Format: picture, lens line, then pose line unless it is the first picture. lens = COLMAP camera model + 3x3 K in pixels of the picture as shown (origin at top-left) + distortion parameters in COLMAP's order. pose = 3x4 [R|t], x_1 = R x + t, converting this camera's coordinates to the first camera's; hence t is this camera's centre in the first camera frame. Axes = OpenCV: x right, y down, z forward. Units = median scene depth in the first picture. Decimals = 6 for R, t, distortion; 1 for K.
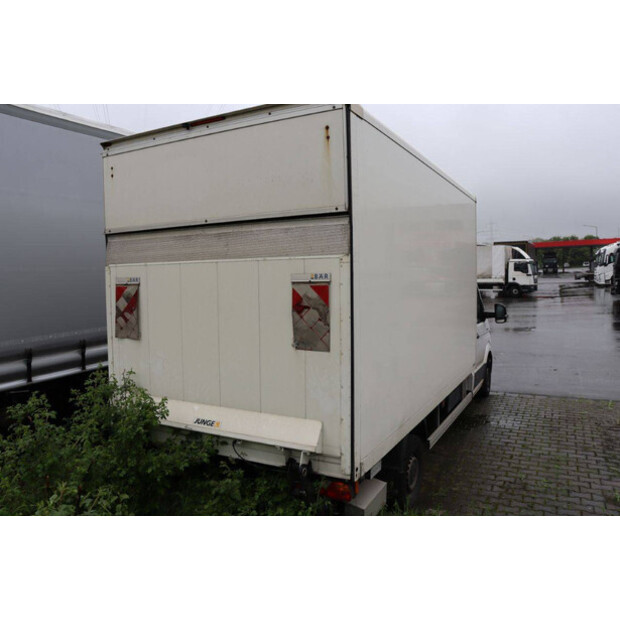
lens RADIAL K [[499.2, 0, 310.0], [0, 499.2, 310.0], [0, 0, 1]] dist [-0.084526, 0.005394]
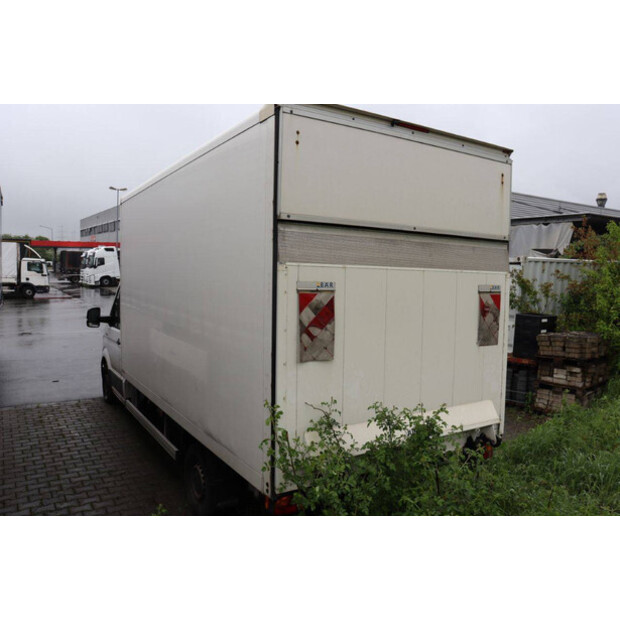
lens RADIAL K [[499.2, 0, 310.0], [0, 499.2, 310.0], [0, 0, 1]] dist [-0.084526, 0.005394]
pose [[0.483200, -0.028906, 0.875032, -1.039312], [0.028729, 0.999440, 0.017152, -0.034772], [-0.875038, 0.016851, 0.483760, 0.622280]]
